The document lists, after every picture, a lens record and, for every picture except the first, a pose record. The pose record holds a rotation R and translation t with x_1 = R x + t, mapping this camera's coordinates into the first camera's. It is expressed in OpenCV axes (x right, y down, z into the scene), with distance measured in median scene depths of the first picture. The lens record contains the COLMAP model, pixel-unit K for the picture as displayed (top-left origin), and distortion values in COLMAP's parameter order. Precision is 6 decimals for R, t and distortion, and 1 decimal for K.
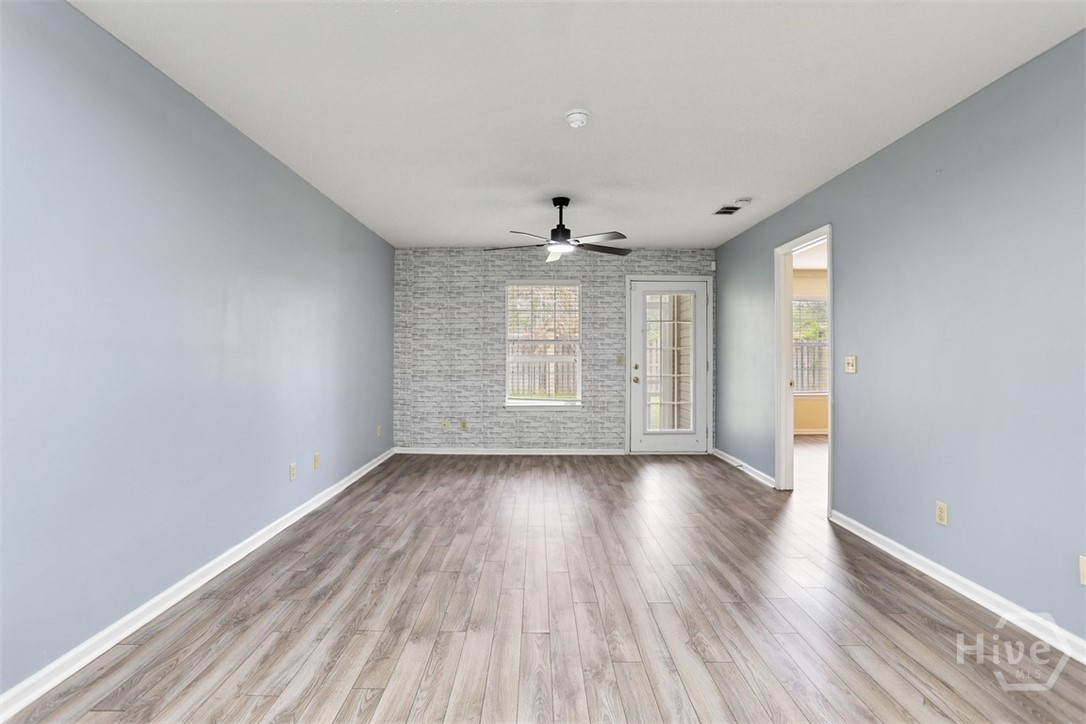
lens RADIAL K [[529.7, 0, 535.2], [0, 529.7, 348.9], [0, 0, 1]] dist [-0.068700, 0.038204]
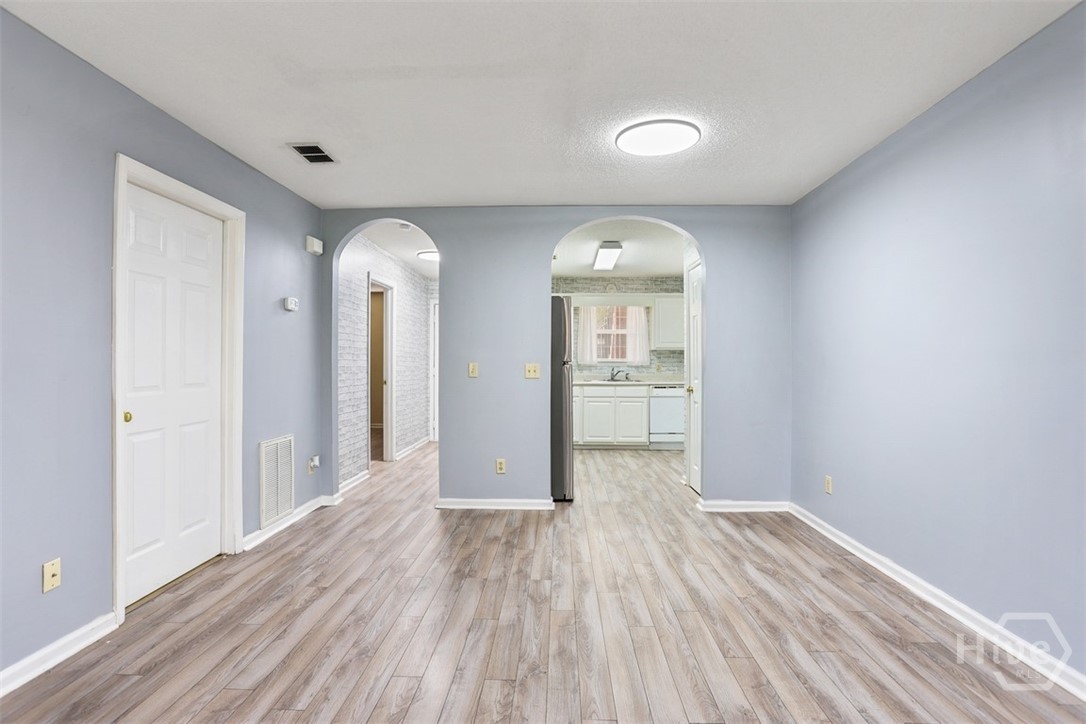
lens RADIAL K [[525.7, 0, 535.7], [0, 525.7, 358.2], [0, 0, 1]] dist [-0.065817, 0.035480]
pose [[-0.999081, -0.002963, 0.042752, 0.022970], [-0.003800, 0.999803, -0.019499, 0.006235], [-0.042686, -0.019644, -0.998895, 0.630297]]
